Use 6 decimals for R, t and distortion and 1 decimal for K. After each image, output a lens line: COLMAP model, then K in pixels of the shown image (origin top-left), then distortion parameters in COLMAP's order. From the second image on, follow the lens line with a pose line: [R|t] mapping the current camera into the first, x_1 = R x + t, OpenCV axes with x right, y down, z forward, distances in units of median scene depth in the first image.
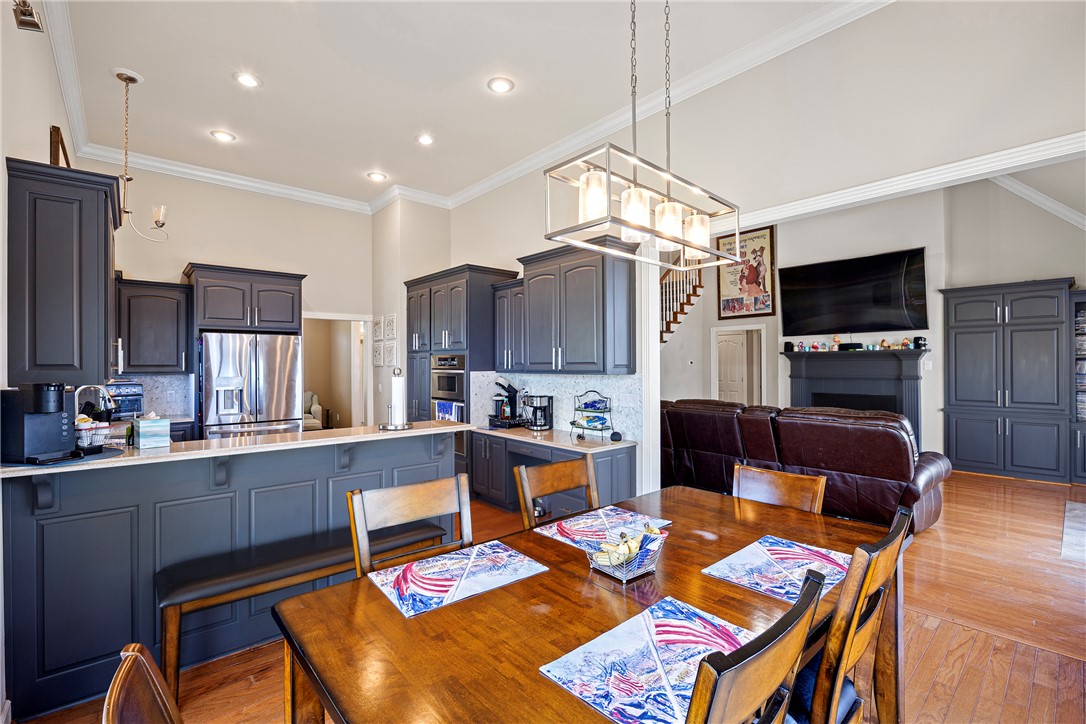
lens RADIAL K [[477.6, 0, 540.9], [0, 477.6, 362.7], [0, 0, 1]] dist [-0.013559, 0.000448]
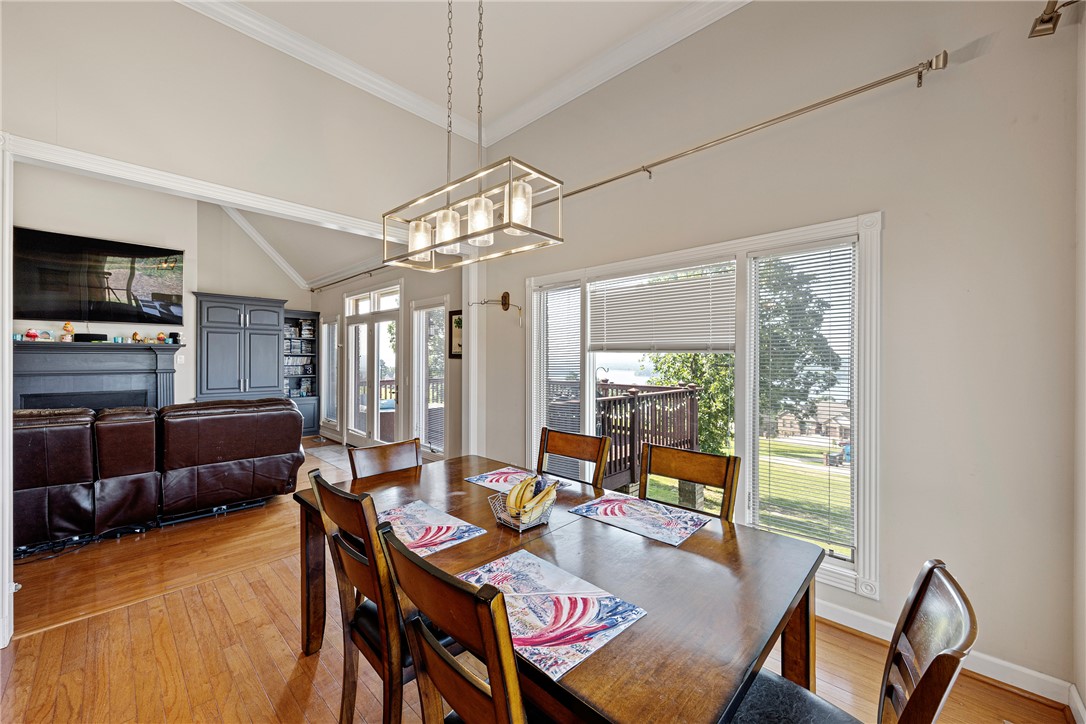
lens RADIAL K [[413.9, 0, 551.6], [0, 413.9, 361.0], [0, 0, 1]] dist [0.000247, -0.000303]
pose [[-0.101404, 0.001000, 0.994845, -0.255680], [-0.005237, 0.999985, -0.001539, 0.007259], [-0.994832, -0.005366, -0.101397, 0.299096]]
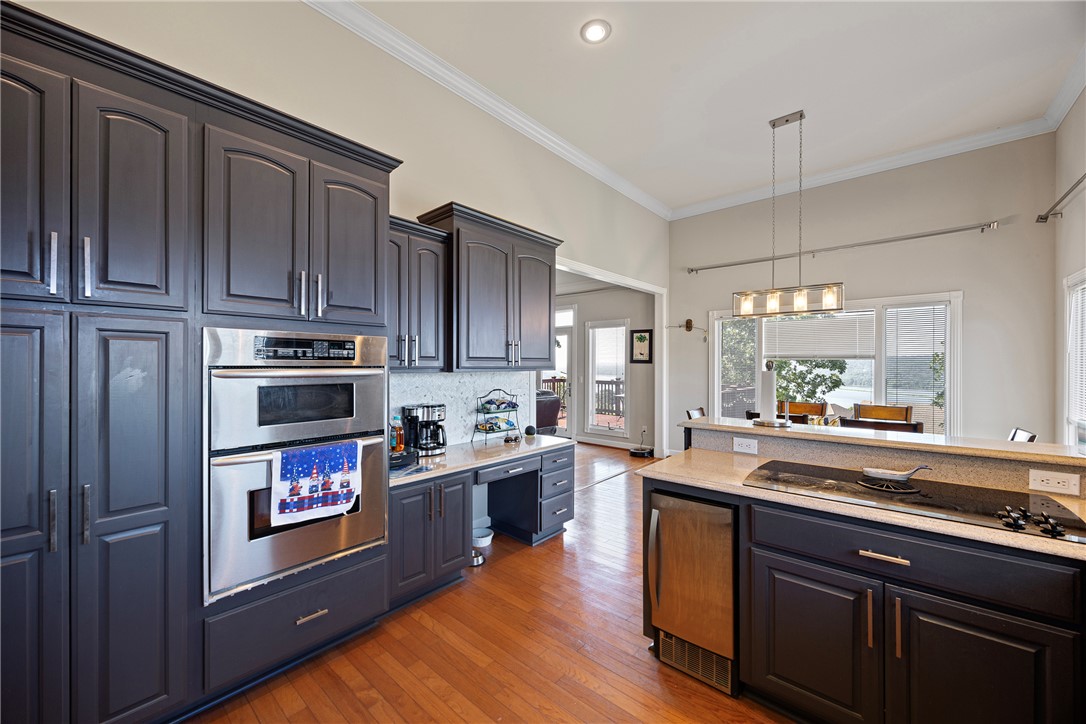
lens RADIAL K [[413.9, 0, 551.6], [0, 413.9, 361.0], [0, 0, 1]] dist [0.000247, -0.000303]
pose [[-0.141130, 0.012365, 0.989914, -0.567027], [-0.003099, 0.999912, -0.012932, 0.011964], [-0.989986, -0.004893, -0.141080, 0.834657]]
